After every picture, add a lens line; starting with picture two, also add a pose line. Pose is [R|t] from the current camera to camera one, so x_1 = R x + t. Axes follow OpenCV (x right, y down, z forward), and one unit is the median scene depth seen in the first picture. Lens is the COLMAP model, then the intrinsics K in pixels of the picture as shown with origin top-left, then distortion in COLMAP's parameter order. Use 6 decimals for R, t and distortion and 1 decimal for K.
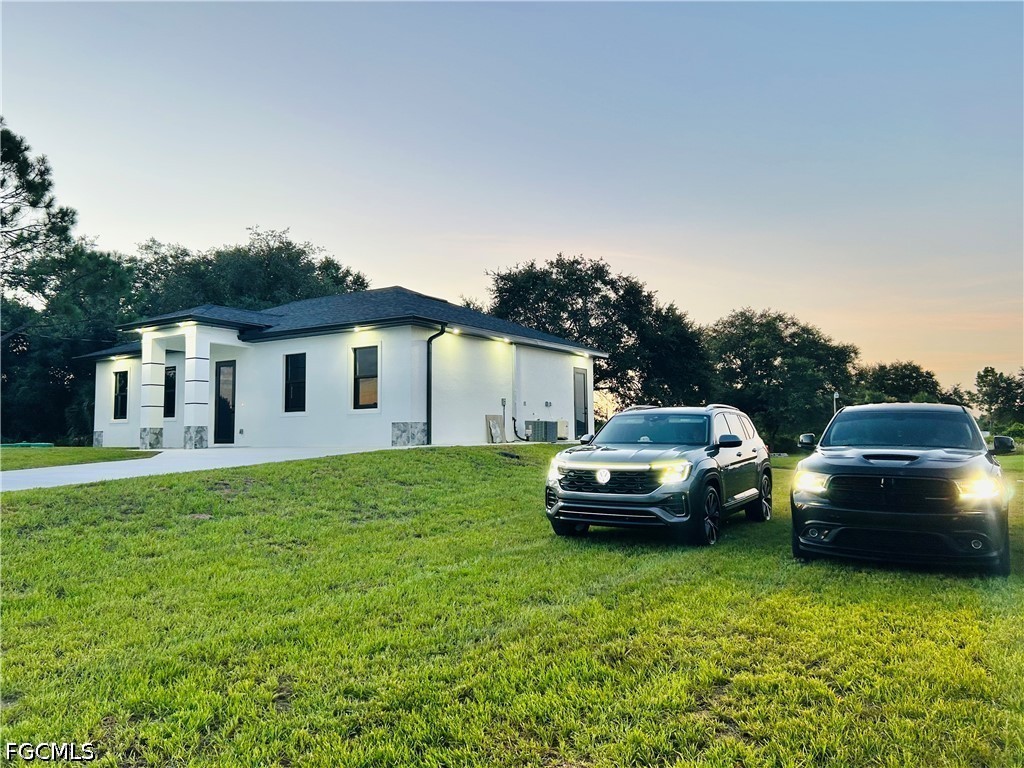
lens RADIAL K [[768.4, 0, 512.0], [0, 768.4, 384.0], [0, 0, 1]] dist [0.089765, -0.131757]
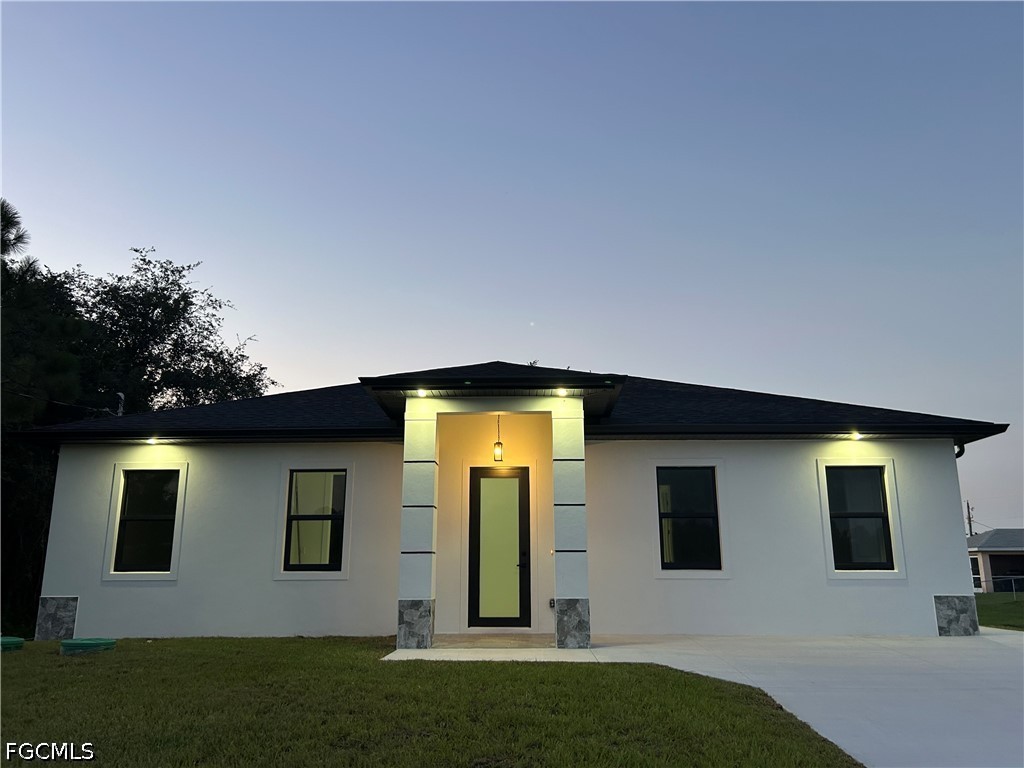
lens RADIAL K [[778.4, 0, 520.4], [0, 778.4, 391.4], [0, 0, 1]] dist [0.018421, -0.004030]
pose [[0.845011, 0.127795, 0.519254, -0.433953], [-0.043104, 0.984142, -0.172064, 0.006987], [-0.533009, 0.123014, 0.837119, 0.361162]]
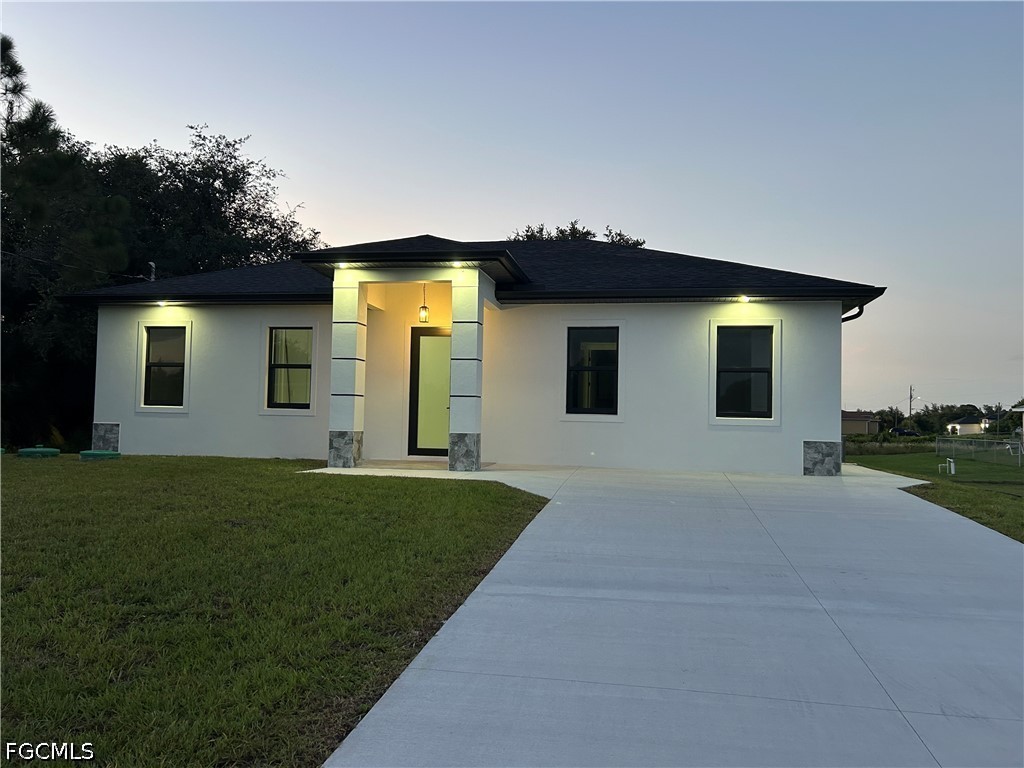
lens RADIAL K [[768.4, 0, 512.0], [0, 768.4, 384.0], [0, 0, 1]] dist [0.089765, -0.131757]
pose [[0.919846, 0.047579, 0.389383, -0.374015], [-0.057891, 0.998213, 0.014783, 0.002782], [-0.387984, -0.036140, 0.920957, 0.265234]]
